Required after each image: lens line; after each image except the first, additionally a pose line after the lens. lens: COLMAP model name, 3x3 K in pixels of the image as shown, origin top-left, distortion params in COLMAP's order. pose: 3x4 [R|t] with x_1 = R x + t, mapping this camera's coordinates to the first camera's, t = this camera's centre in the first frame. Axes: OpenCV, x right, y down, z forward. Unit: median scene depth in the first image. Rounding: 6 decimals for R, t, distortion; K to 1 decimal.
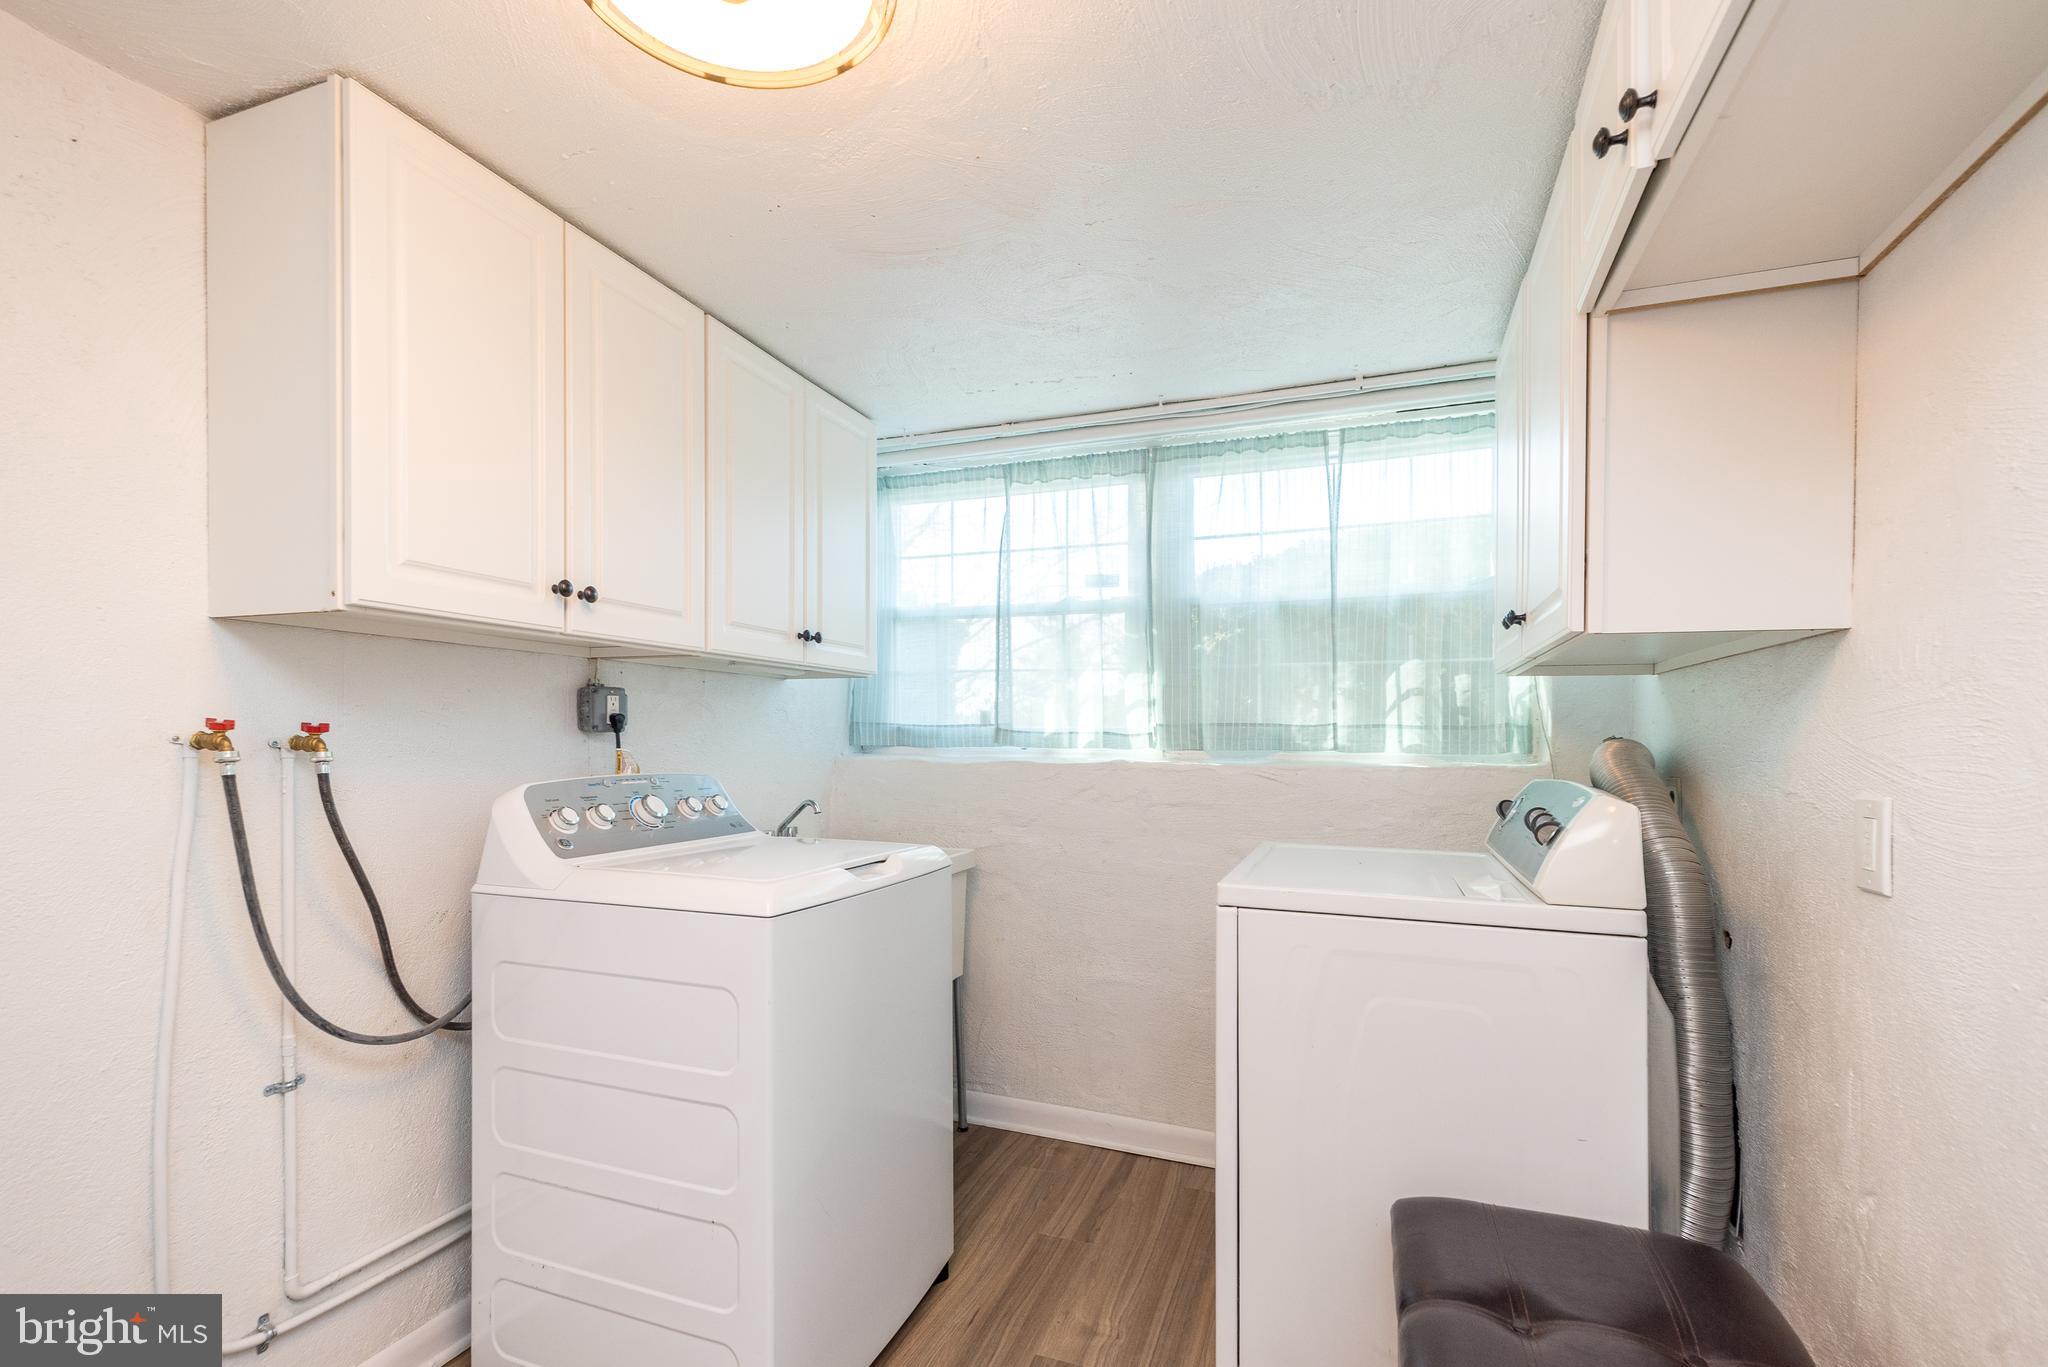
lens RADIAL K [[902.8, 0, 1025.1], [0, 902.8, 745.0], [0, 0, 1]] dist [0.001011, 0.000141]
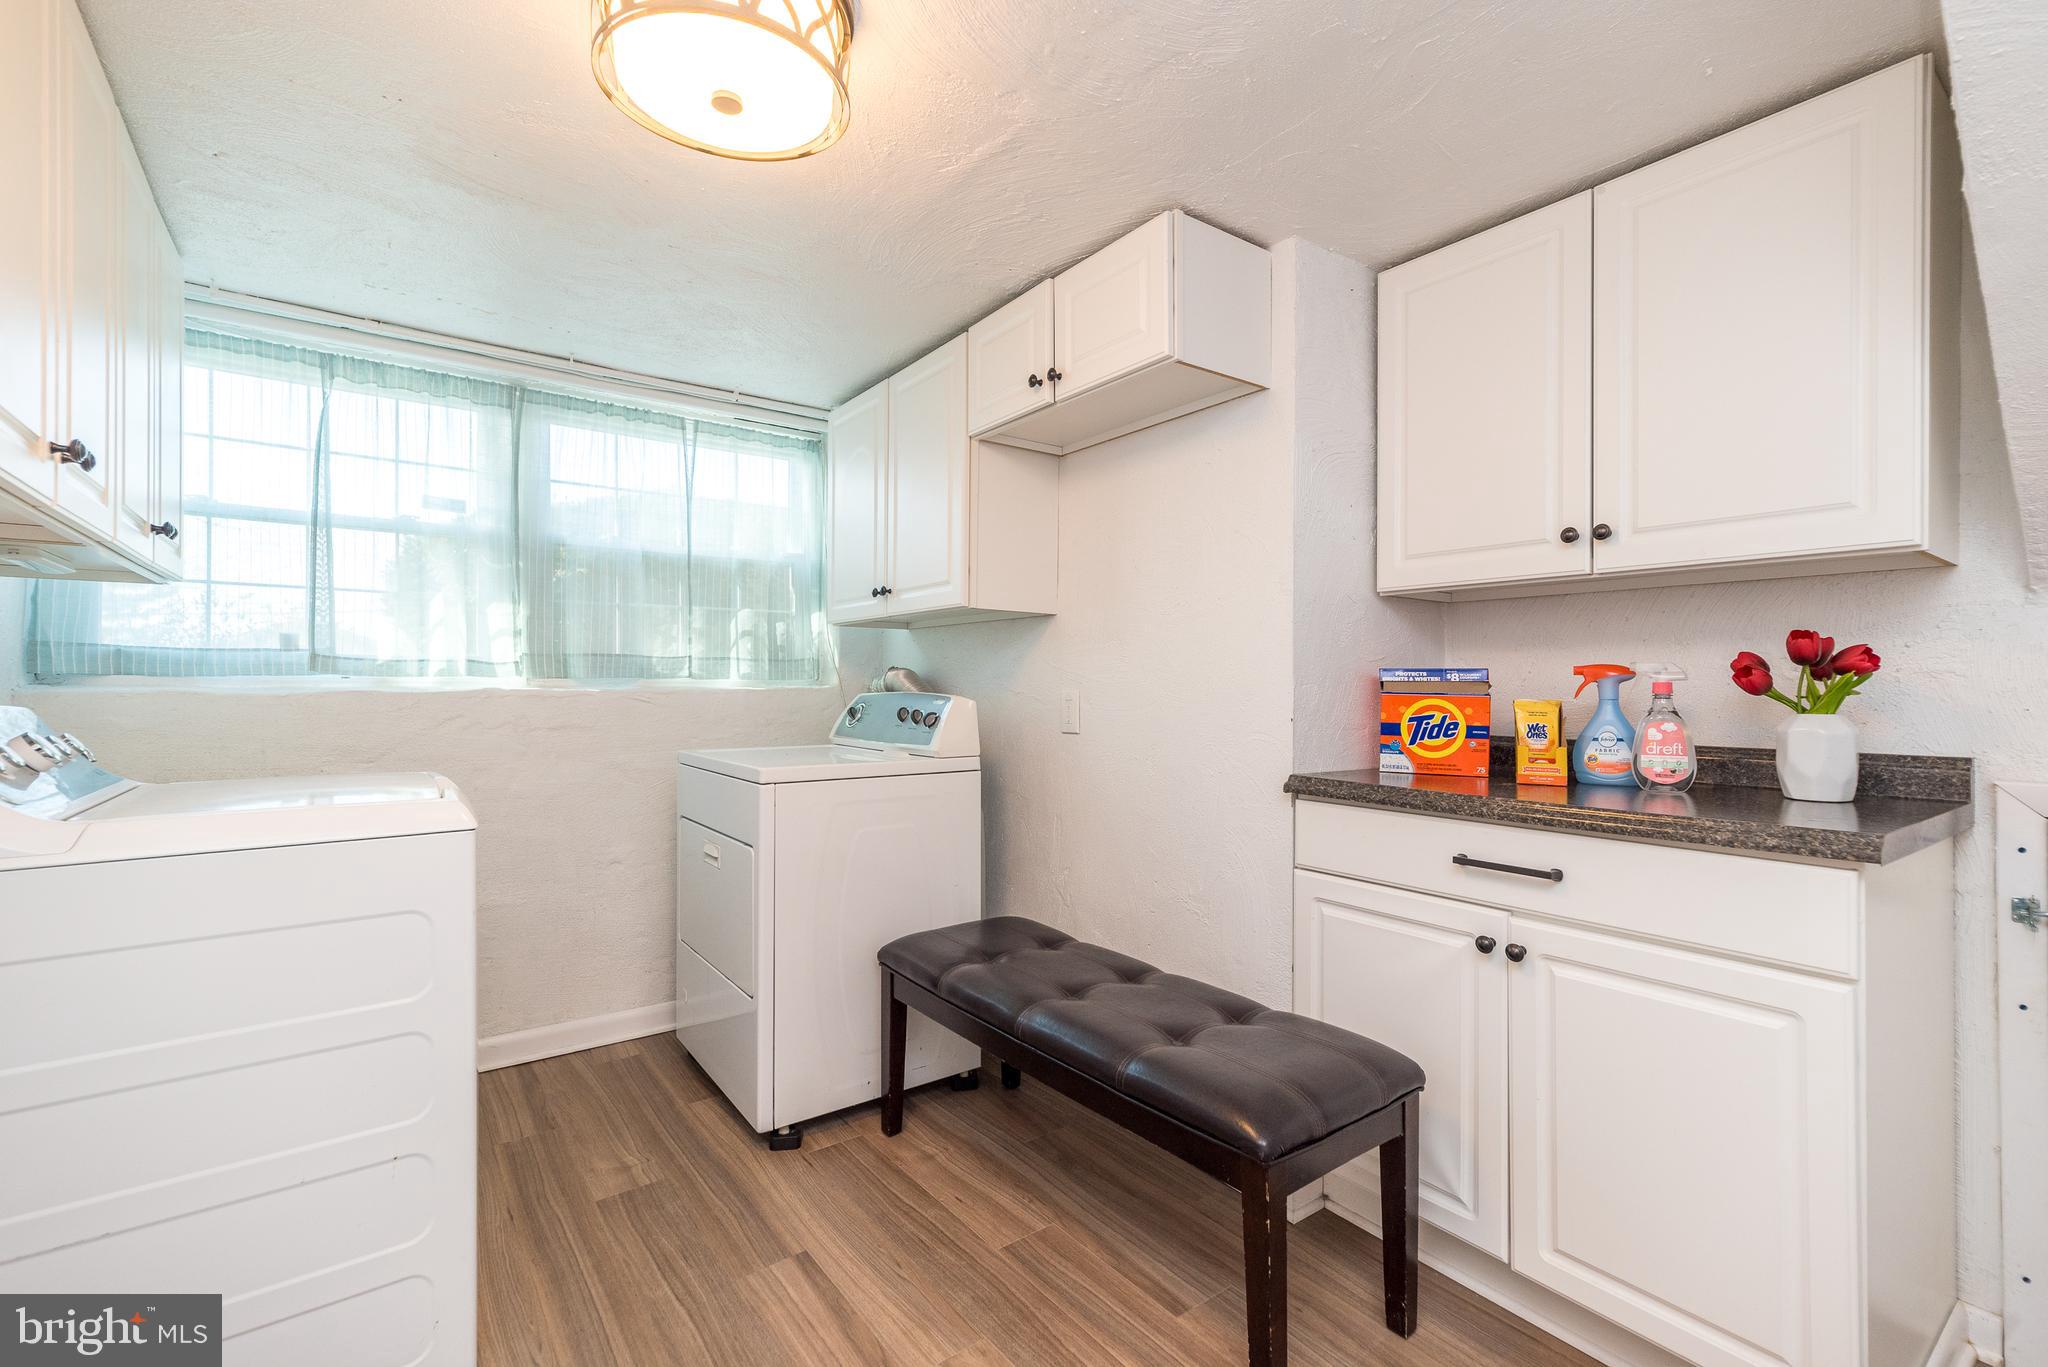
lens RADIAL K [[895.3, 0, 1007.9], [0, 895.3, 696.4], [0, 0, 1]] dist [0.000605, 0.000072]
pose [[0.544492, -0.015485, 0.838623, -0.431048], [0.006830, 0.999878, 0.014029, 0.016837], [-0.838738, -0.001911, 0.544531, -0.034319]]
